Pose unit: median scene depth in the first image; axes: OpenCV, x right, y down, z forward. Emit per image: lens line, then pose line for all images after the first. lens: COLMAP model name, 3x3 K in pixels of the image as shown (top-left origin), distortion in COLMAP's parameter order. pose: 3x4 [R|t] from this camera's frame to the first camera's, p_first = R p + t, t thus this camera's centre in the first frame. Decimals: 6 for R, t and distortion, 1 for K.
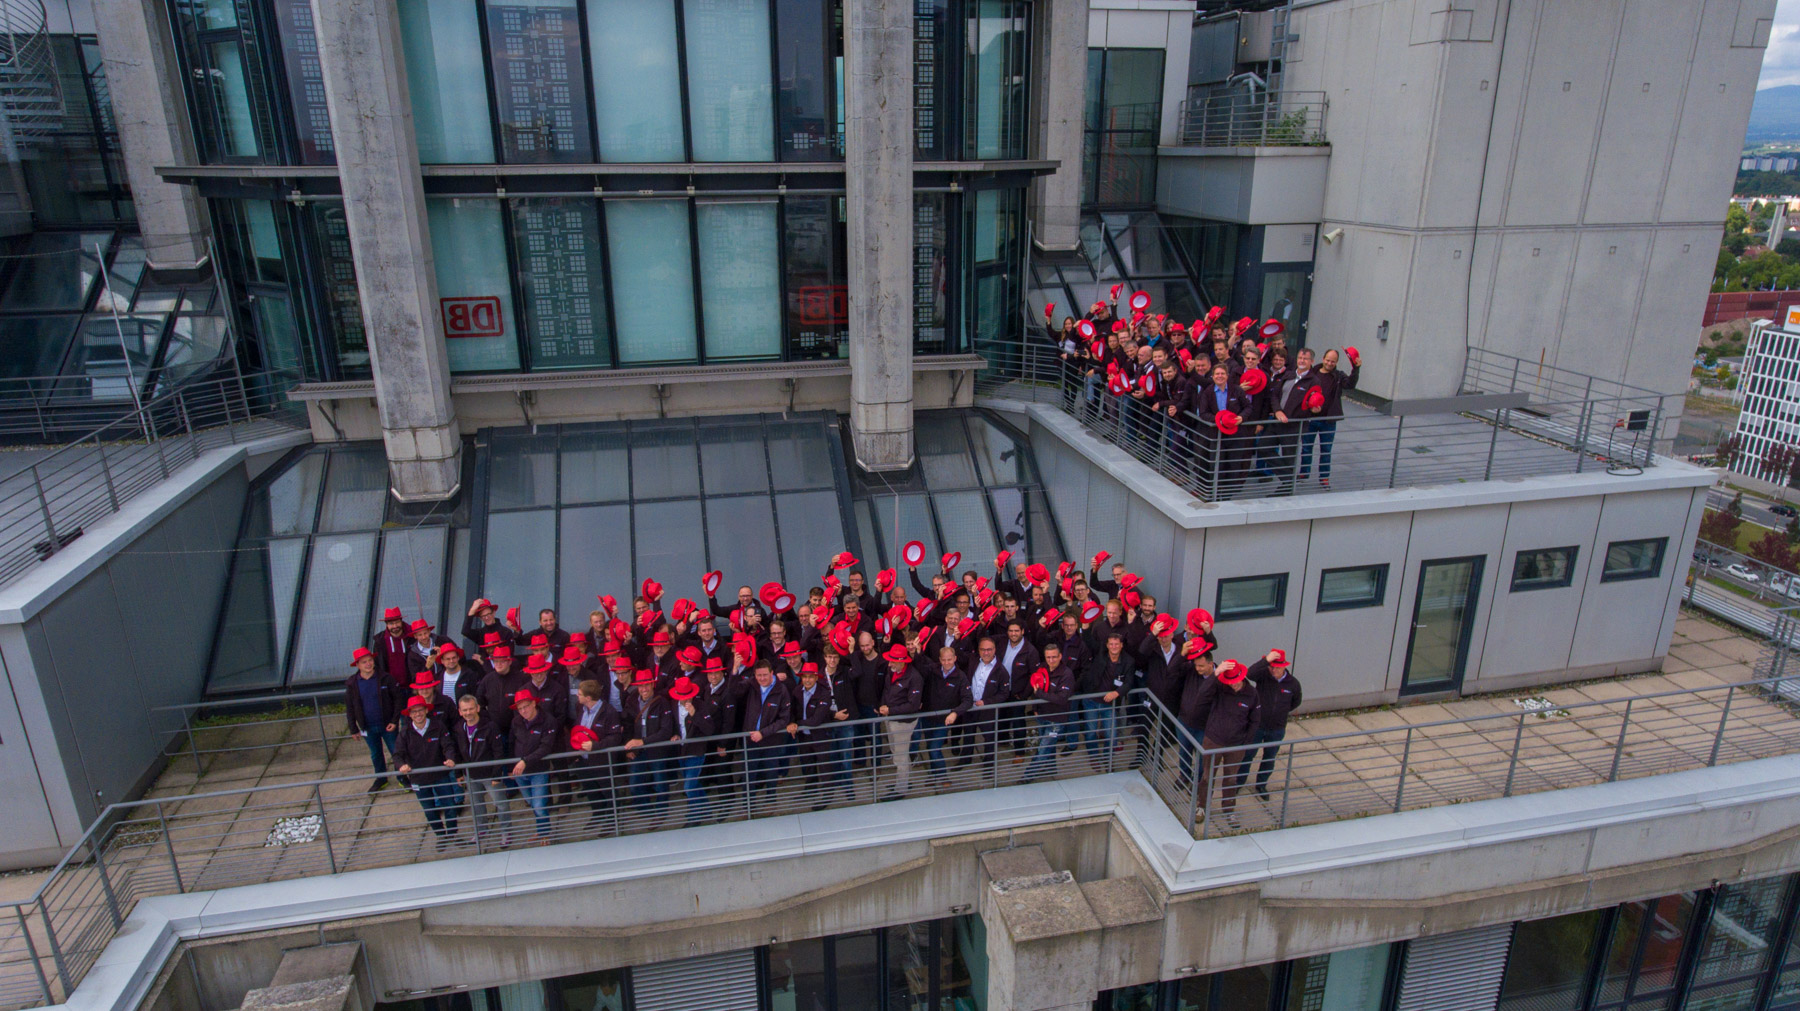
lens RADIAL K [[1055.6, 0, 901.3], [0, 1055.6, 504.3], [0, 0, 1]] dist [0.000501, -0.000642]
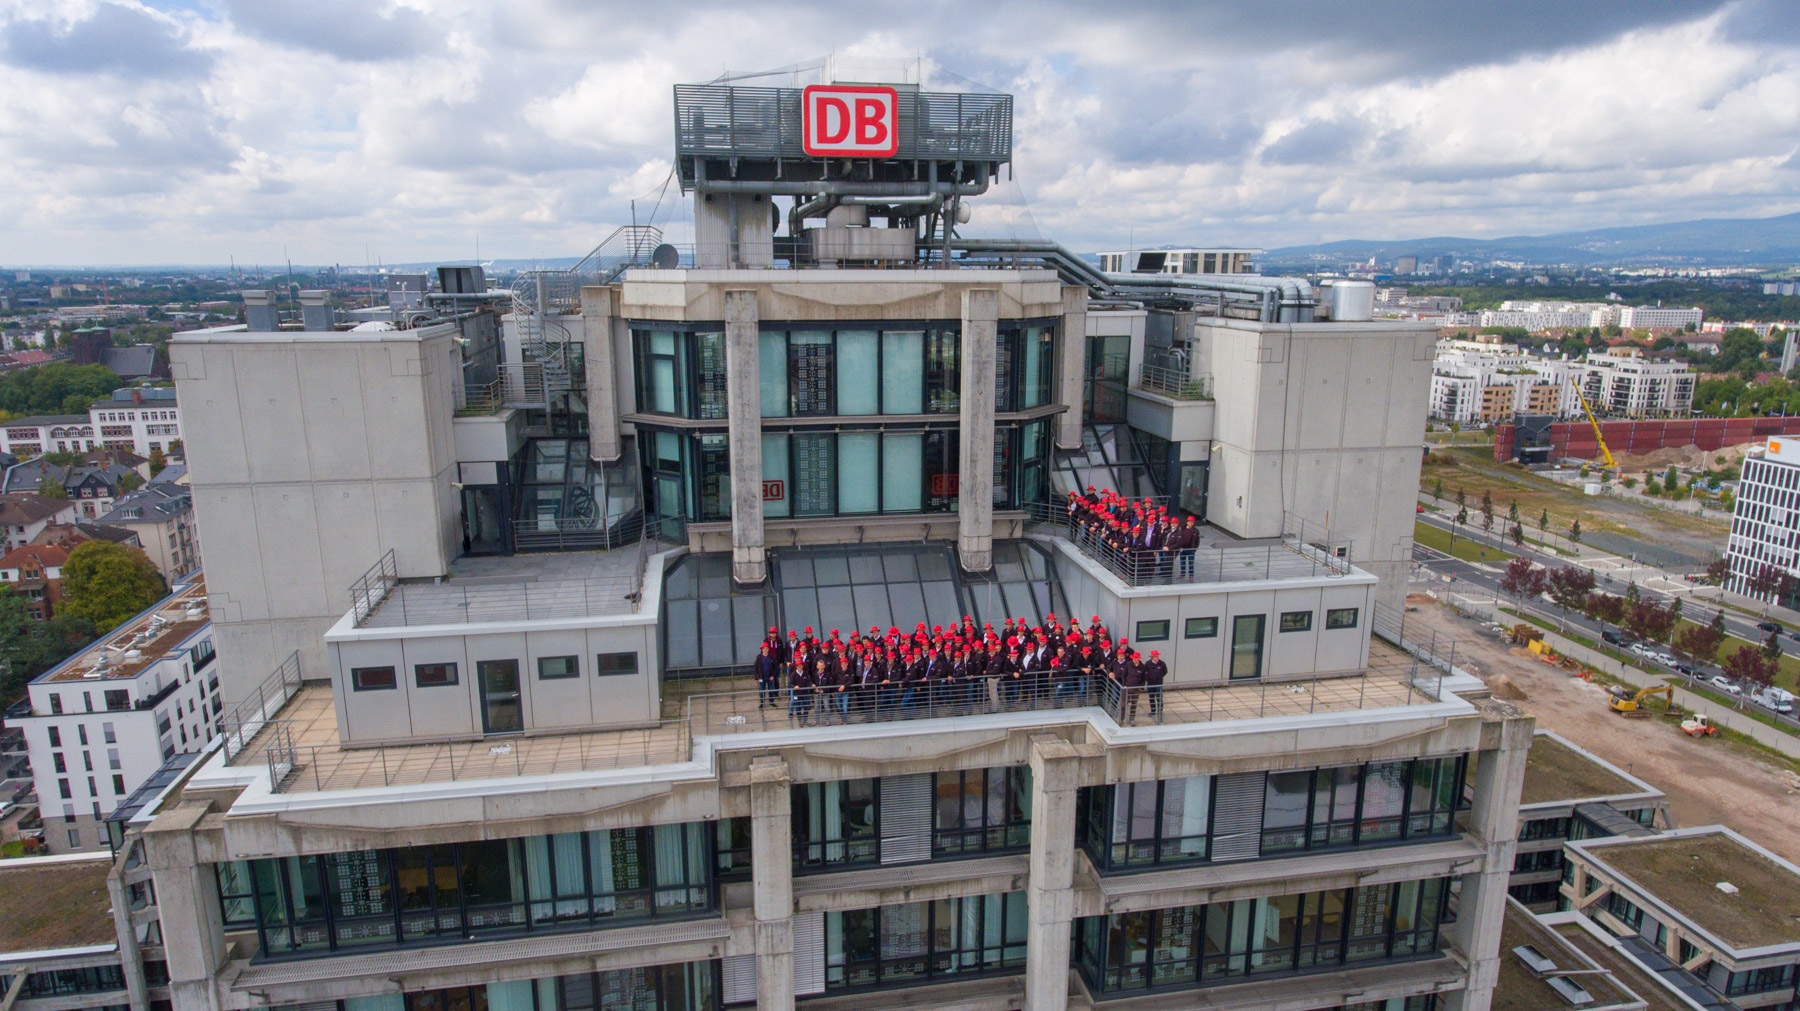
lens RADIAL K [[1055.6, 0, 900.3], [0, 1055.6, 509.4], [0, 0, 1]] dist [0.000501, -0.000642]
pose [[0.999506, 0.013027, -0.028615, -0.107409], [-0.015748, 0.995161, -0.096991, 0.047315], [0.027213, 0.097394, 0.994874, -0.987070]]
